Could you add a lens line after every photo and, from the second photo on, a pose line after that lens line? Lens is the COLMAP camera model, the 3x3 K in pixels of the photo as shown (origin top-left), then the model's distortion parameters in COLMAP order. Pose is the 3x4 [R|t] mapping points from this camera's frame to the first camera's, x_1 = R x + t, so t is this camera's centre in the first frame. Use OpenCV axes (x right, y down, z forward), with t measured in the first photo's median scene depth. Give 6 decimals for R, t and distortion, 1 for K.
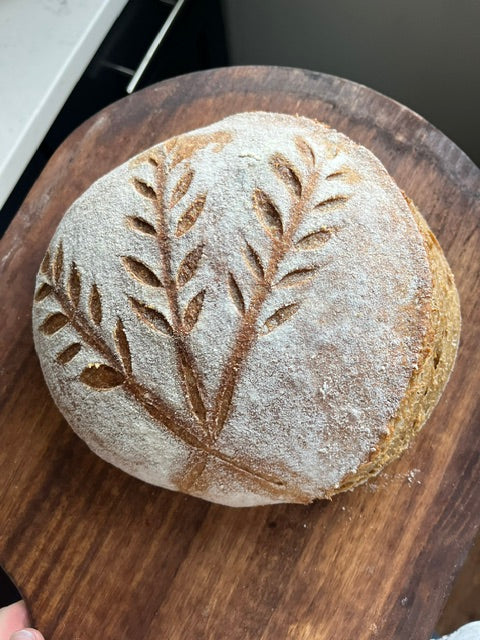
lens RADIAL K [[502.5, 0, 198.5], [0, 502.5, 320.1], [0, 0, 1]] dist [0.059173, -0.201938]
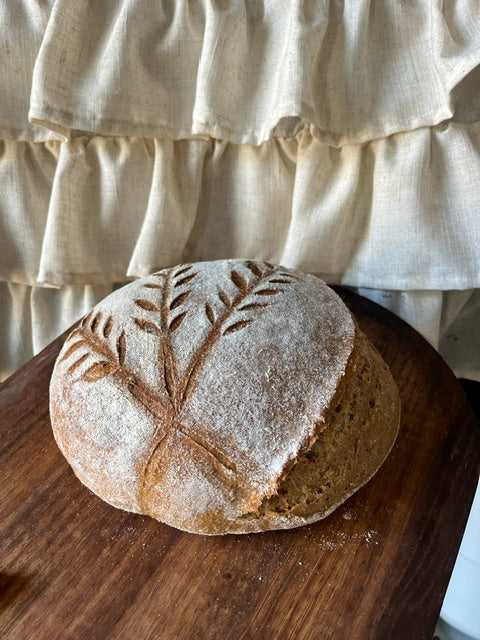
lens RADIAL K [[502.5, 0, 198.5], [0, 502.5, 320.1], [0, 0, 1]] dist [0.059173, -0.201938]
pose [[0.991247, 0.095168, -0.091503, 0.138663], [-0.131534, 0.771402, -0.622605, 0.658542], [0.011334, 0.629191, 0.777168, -0.059831]]
